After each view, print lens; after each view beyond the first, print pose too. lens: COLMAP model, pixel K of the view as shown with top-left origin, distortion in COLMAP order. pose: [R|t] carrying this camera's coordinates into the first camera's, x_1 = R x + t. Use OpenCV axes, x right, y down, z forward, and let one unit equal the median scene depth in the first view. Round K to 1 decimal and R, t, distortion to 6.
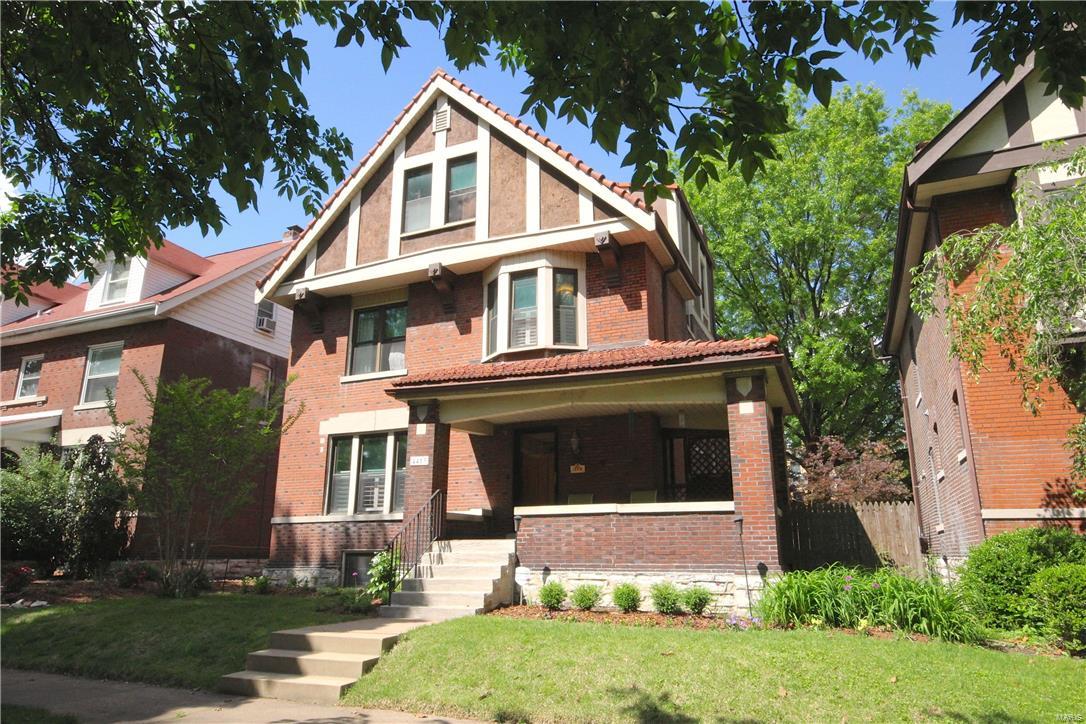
lens RADIAL K [[664.9, 0, 550.5], [0, 664.9, 370.8], [0, 0, 1]] dist [0.012248, 0.008105]
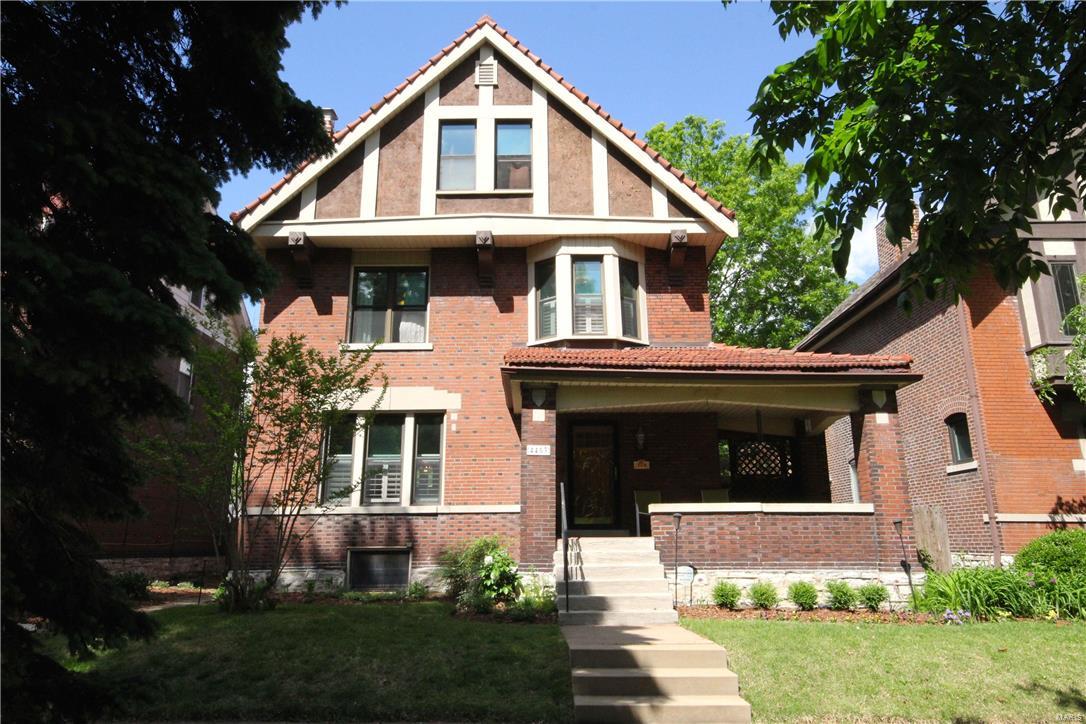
lens RADIAL K [[664.9, 0, 543.0], [0, 664.9, 369.7], [0, 0, 1]] dist [0.012248, 0.008105]
pose [[0.924853, 0.093264, 0.368713, -0.451829], [-0.097273, 0.995228, -0.007744, 0.027795], [-0.367676, -0.028704, 0.929511, 0.135682]]
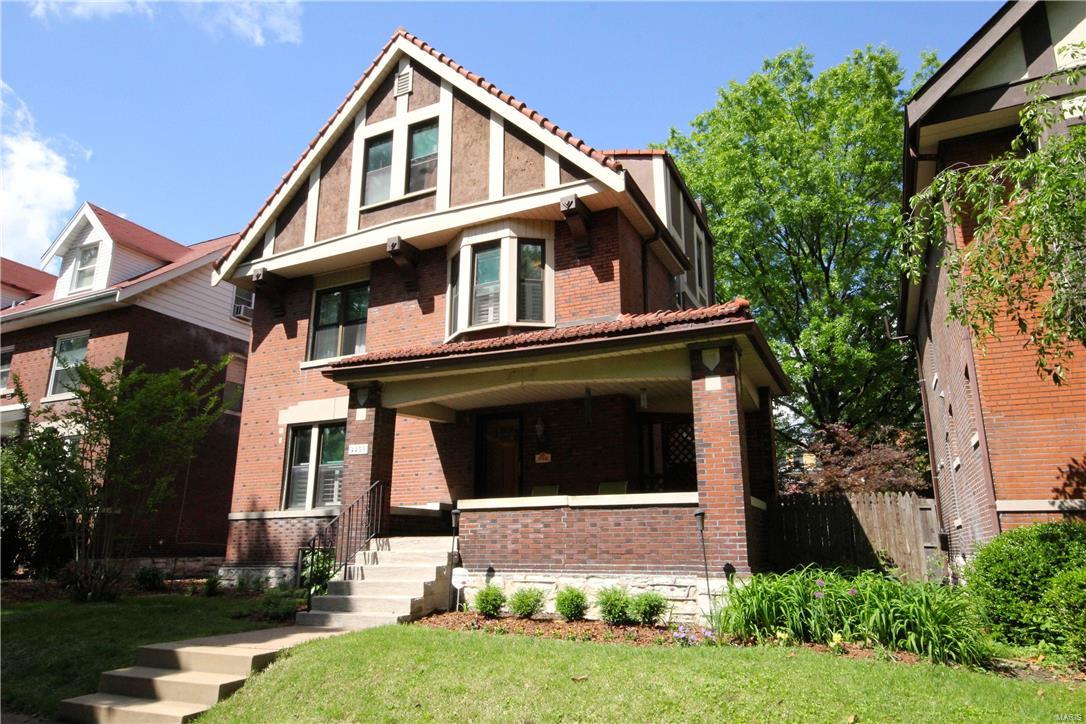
lens RADIAL K [[664.9, 0, 551.5], [0, 664.9, 369.6], [0, 0, 1]] dist [0.012248, 0.008105]
pose [[0.999210, -0.011163, -0.038138, 0.084436], [0.011320, 0.999928, 0.003908, 0.022808], [0.038092, -0.004337, 0.999265, 0.093758]]
